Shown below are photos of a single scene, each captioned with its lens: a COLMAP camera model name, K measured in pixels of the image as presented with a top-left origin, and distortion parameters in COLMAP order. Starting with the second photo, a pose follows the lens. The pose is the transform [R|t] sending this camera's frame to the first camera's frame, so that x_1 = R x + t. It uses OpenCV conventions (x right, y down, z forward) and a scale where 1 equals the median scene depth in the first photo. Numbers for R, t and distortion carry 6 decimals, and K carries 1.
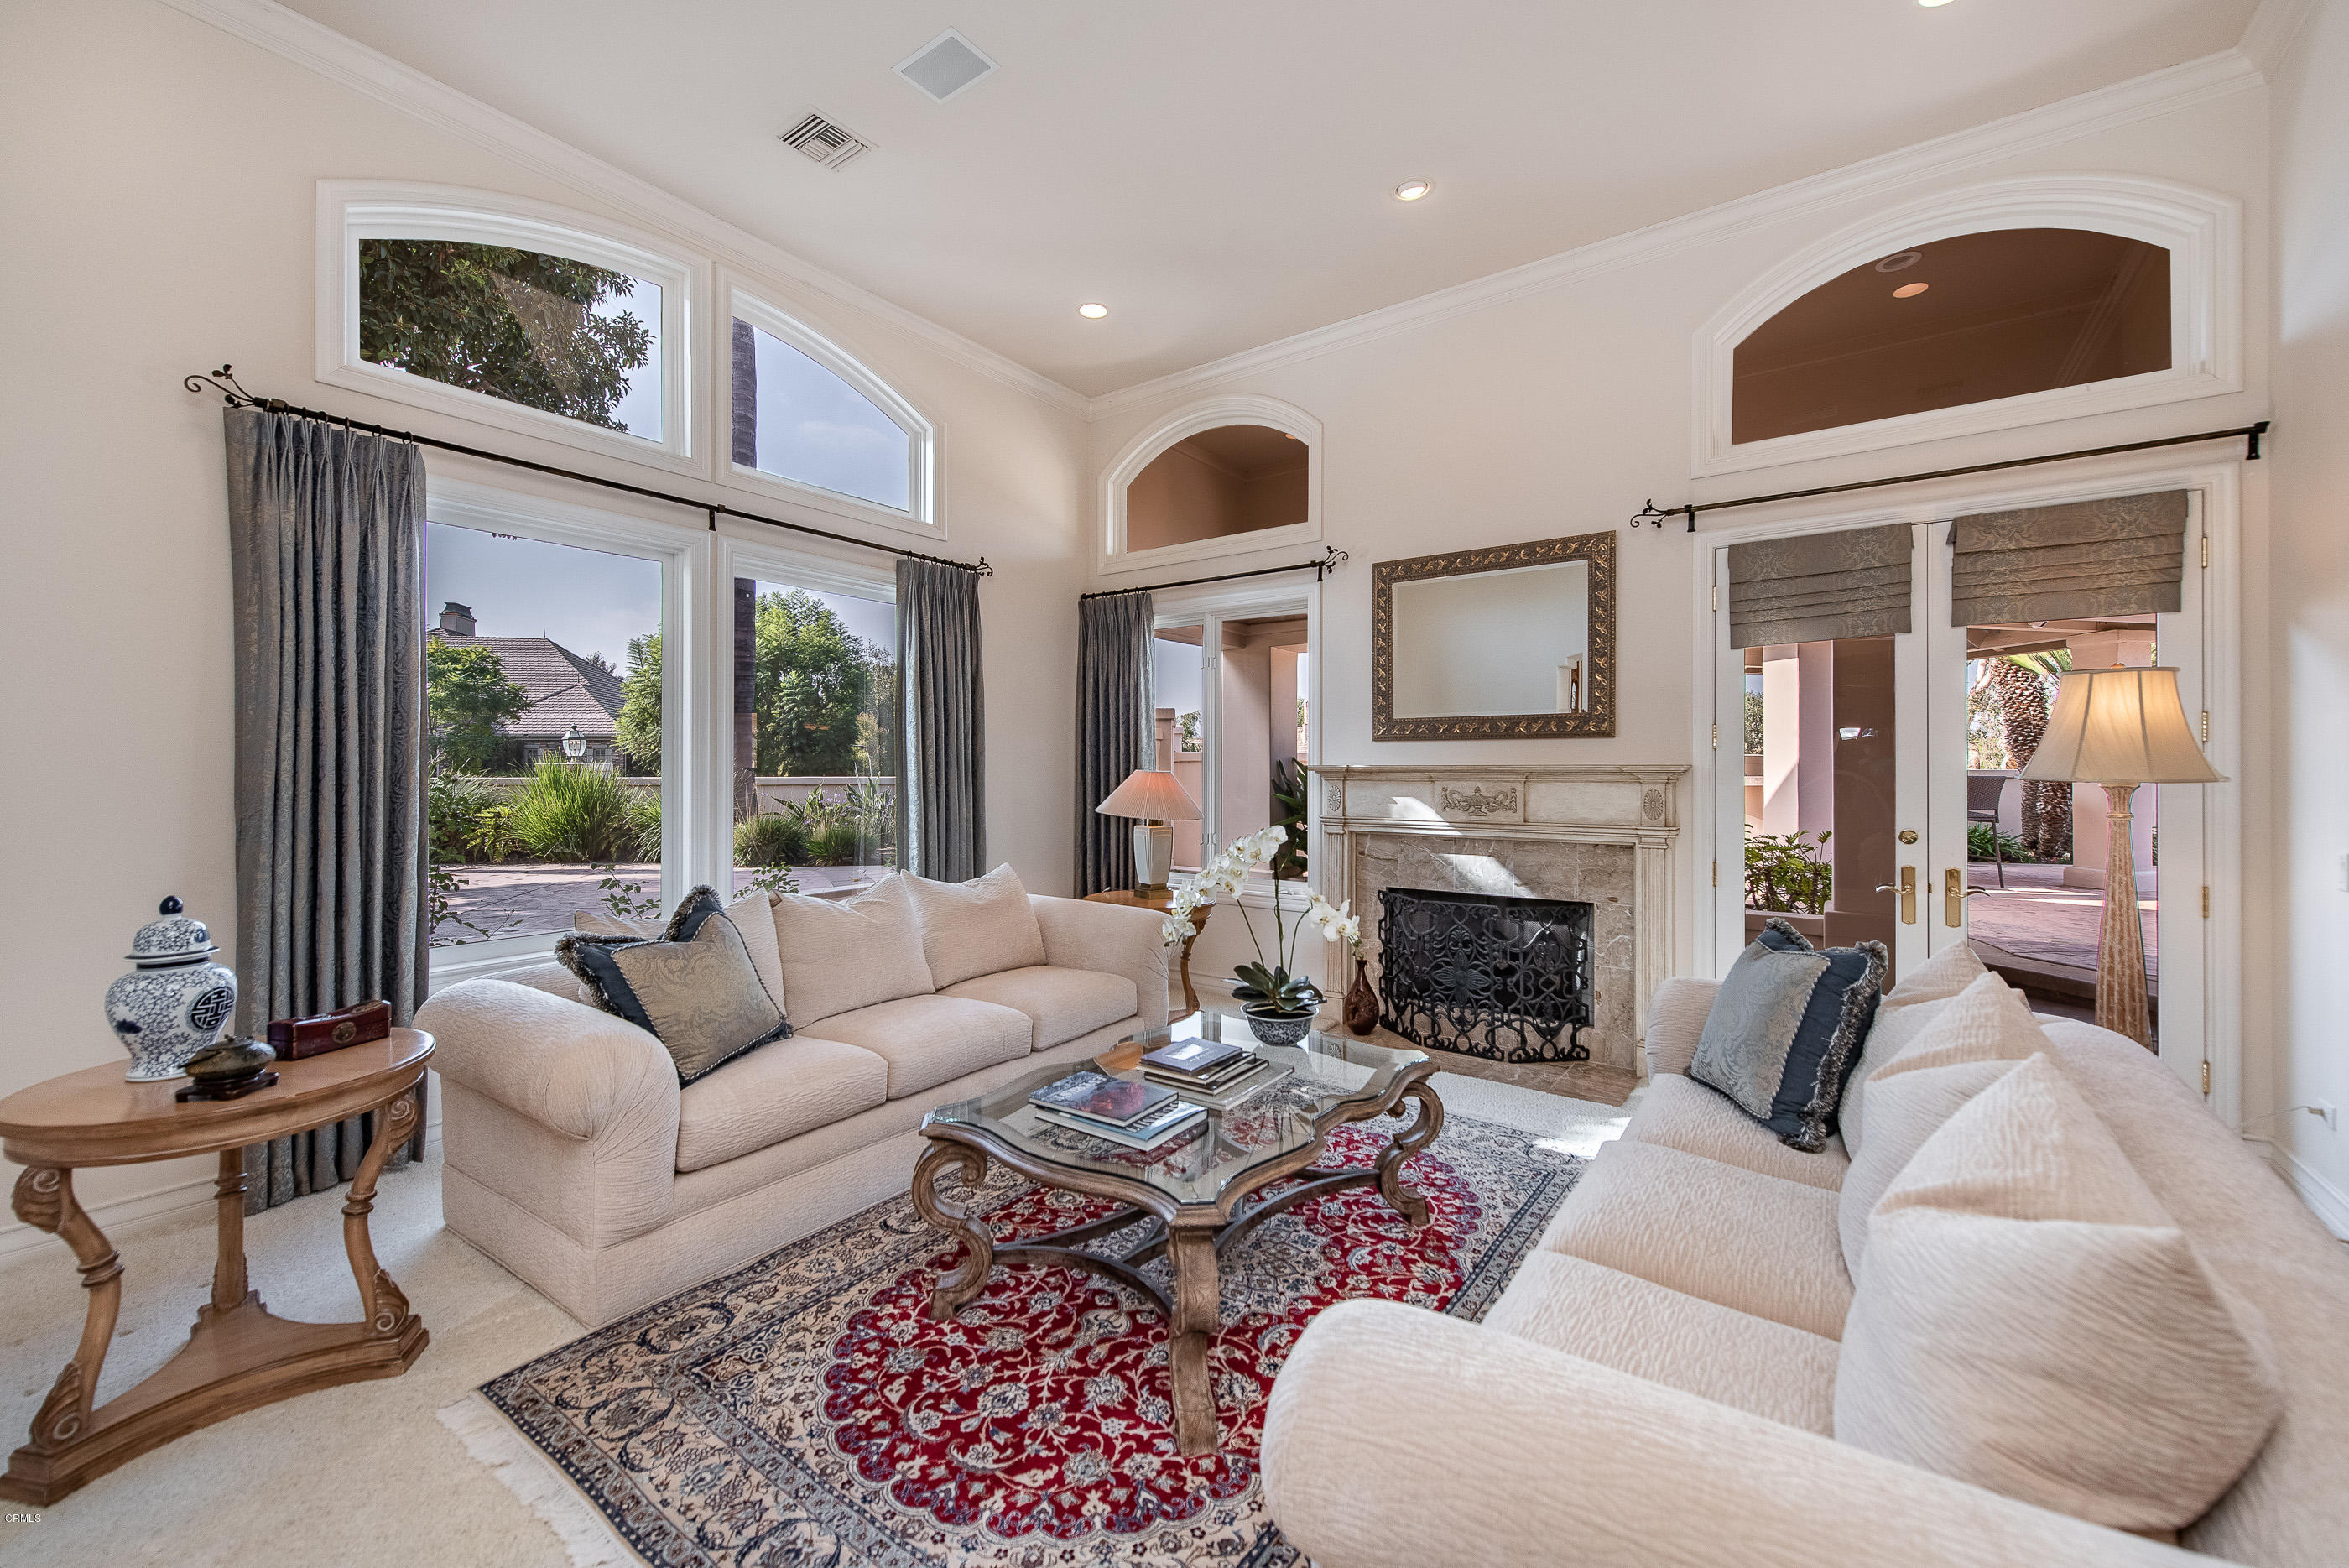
lens RADIAL K [[930.5, 0, 1184.8], [0, 930.5, 770.4], [0, 0, 1]] dist [0.011202, -0.004012]
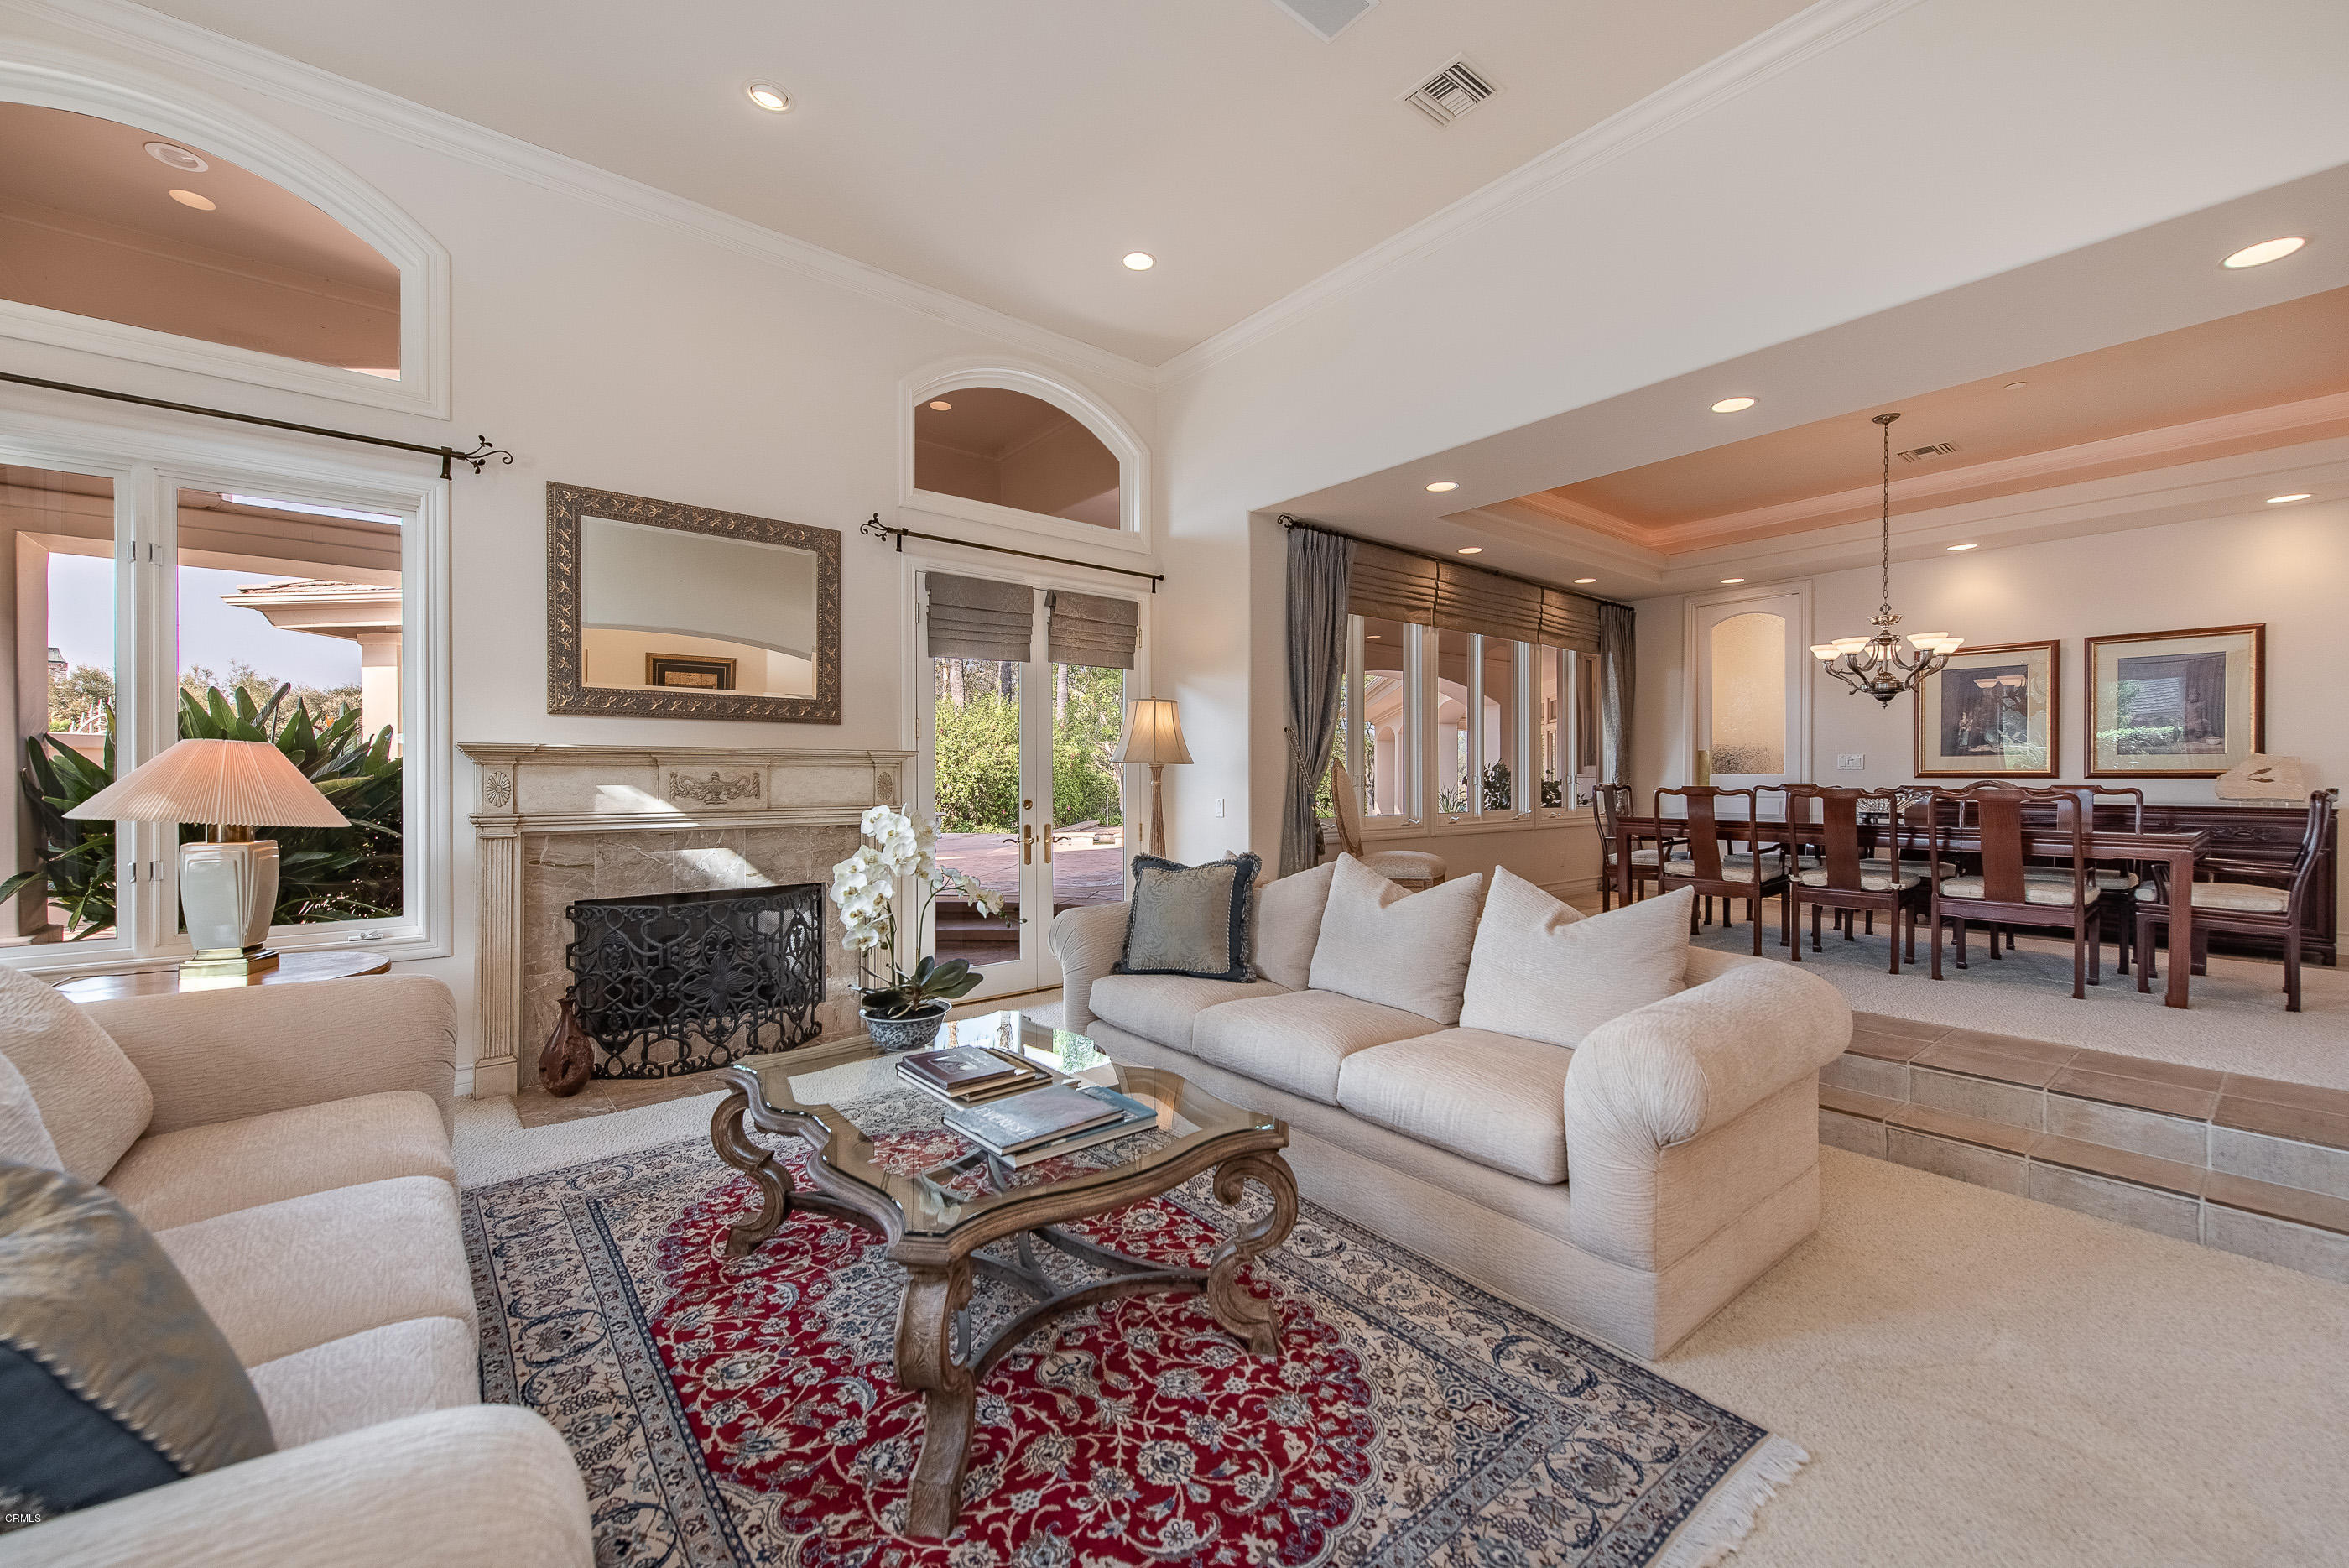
lens RADIAL K [[930.5, 0, 1161.8], [0, 930.5, 778.8], [0, 0, 1]] dist [0.011202, -0.004012]
pose [[0.266050, -0.002393, 0.963956, -0.467875], [0.002112, 0.999996, 0.001900, 0.025189], [-0.963957, 0.001531, 0.266054, 0.361180]]
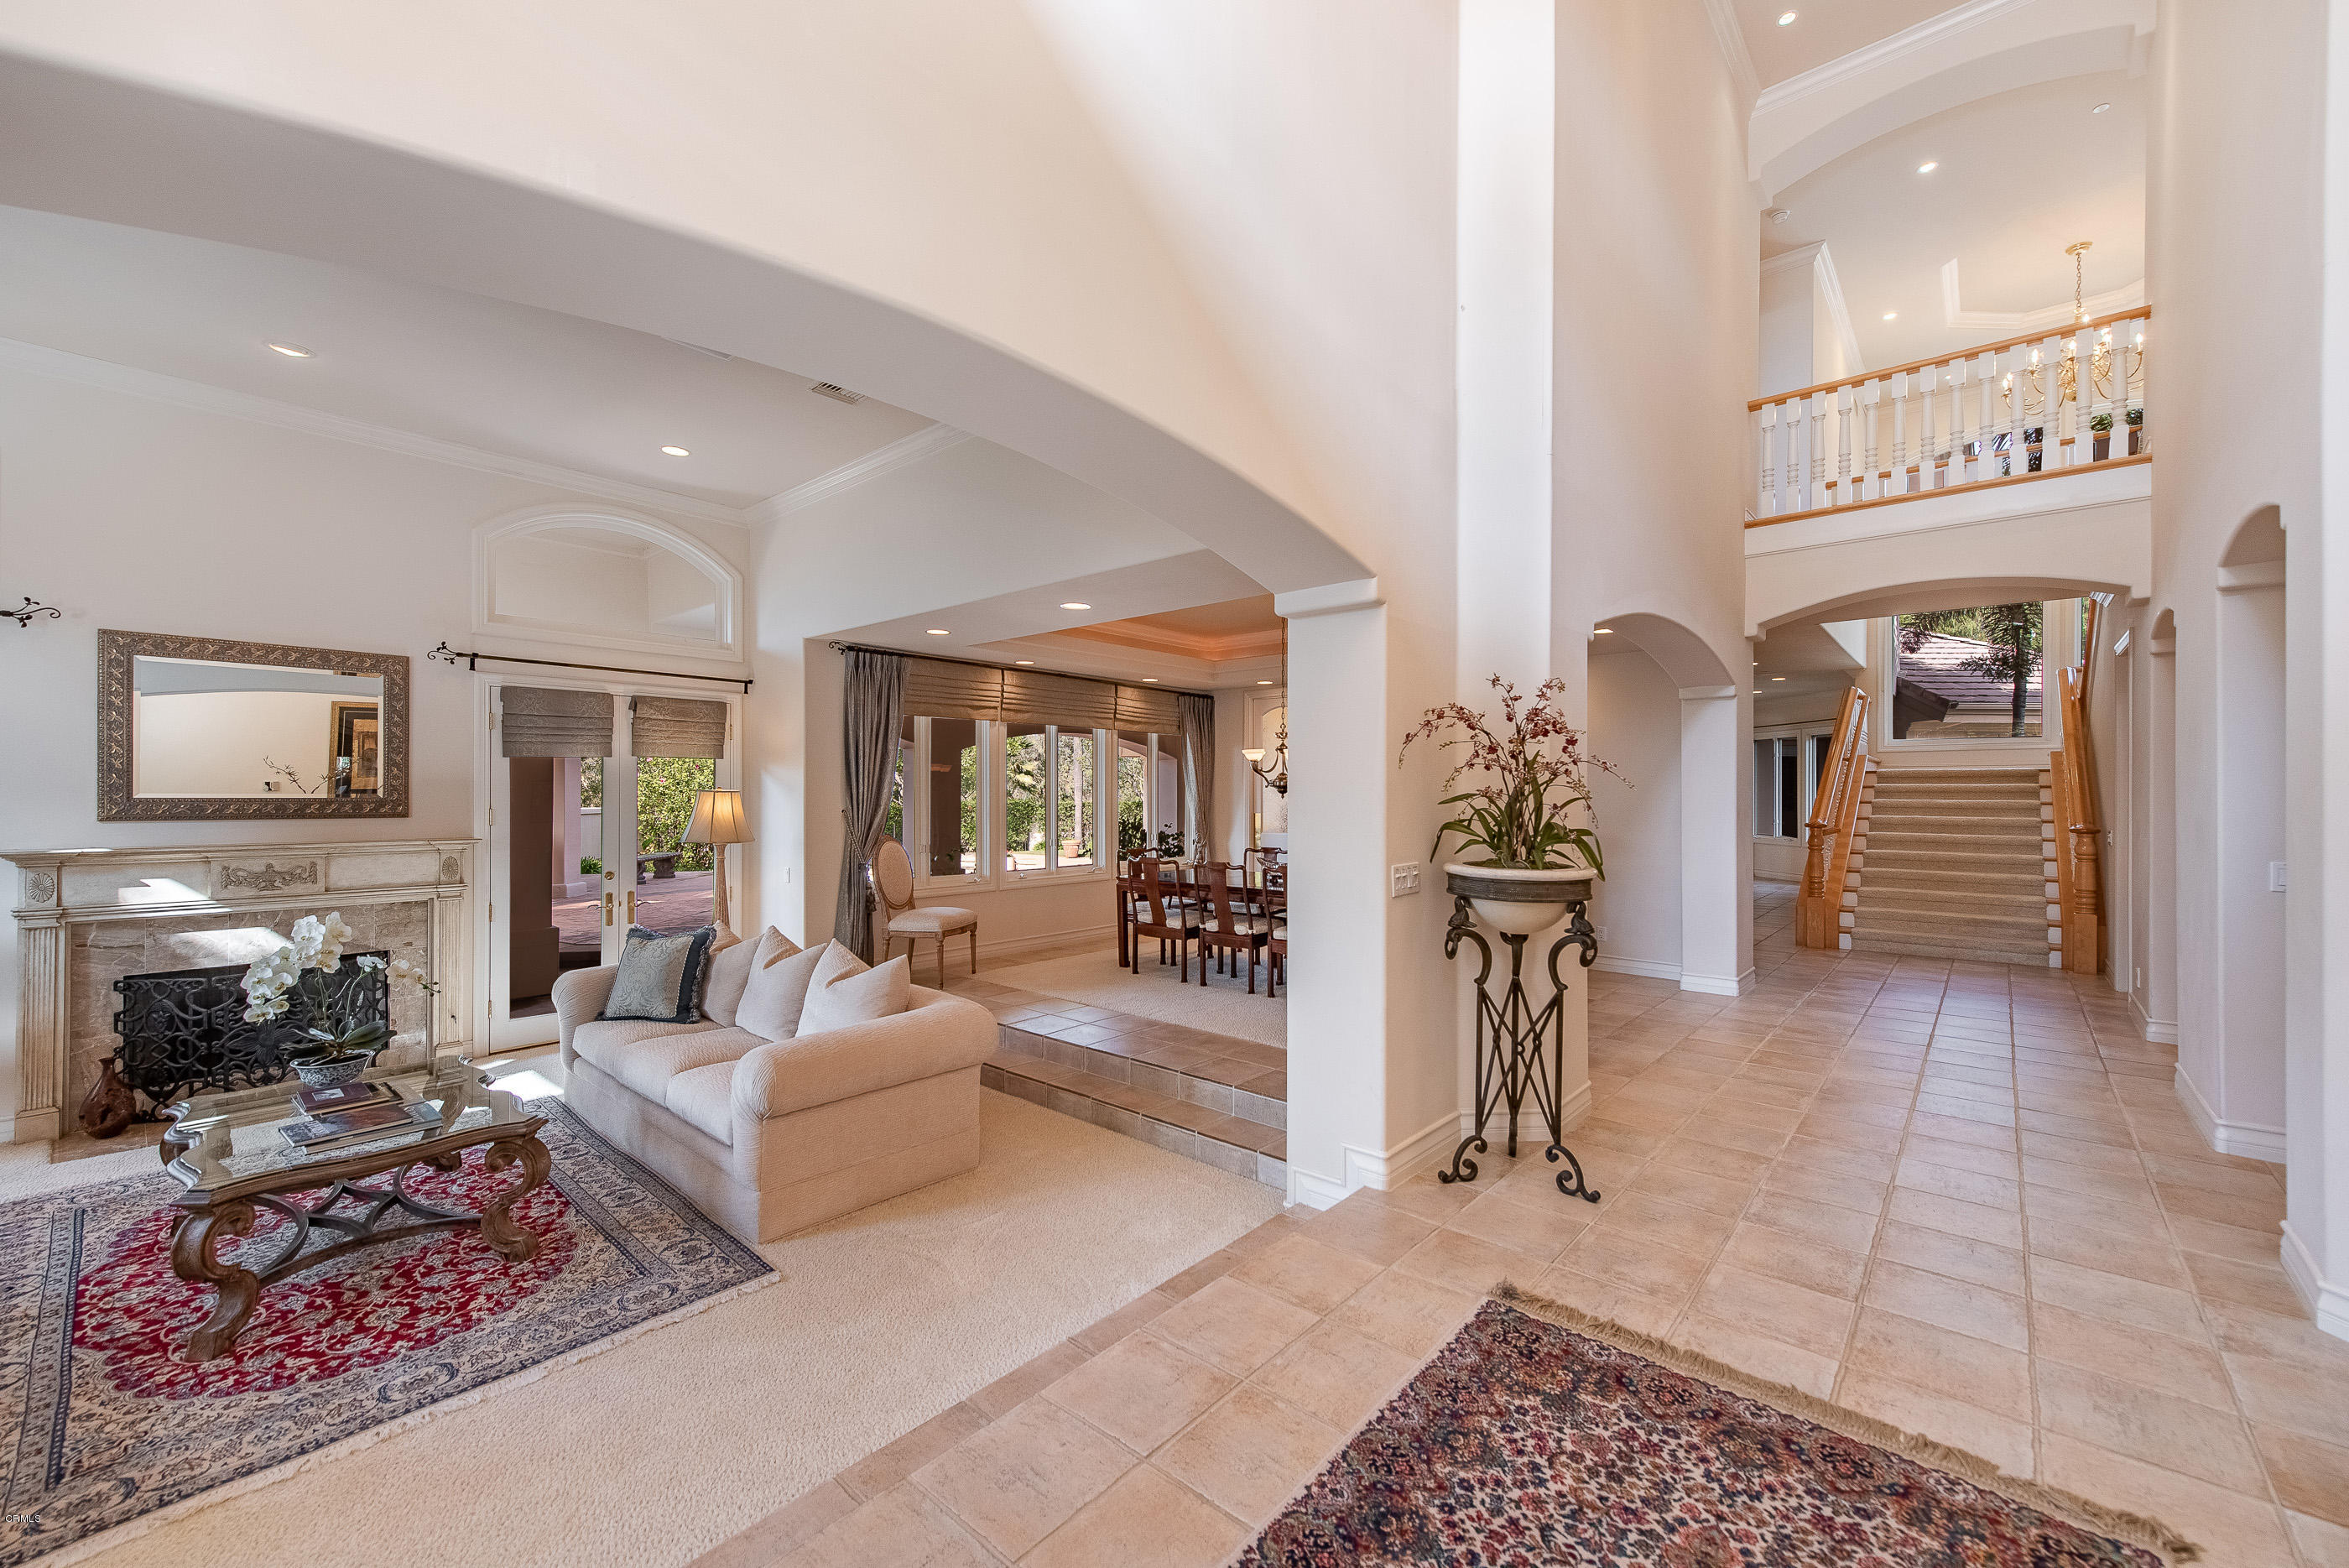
lens RADIAL K [[930.5, 0, 1177.5], [0, 930.5, 790.5], [0, 0, 1]] dist [0.011202, -0.004012]
pose [[0.097004, 0.002440, 0.995281, -0.716521], [-0.000551, 0.999997, -0.002398, -0.070186], [-0.995284, -0.000315, 0.097005, -0.177696]]
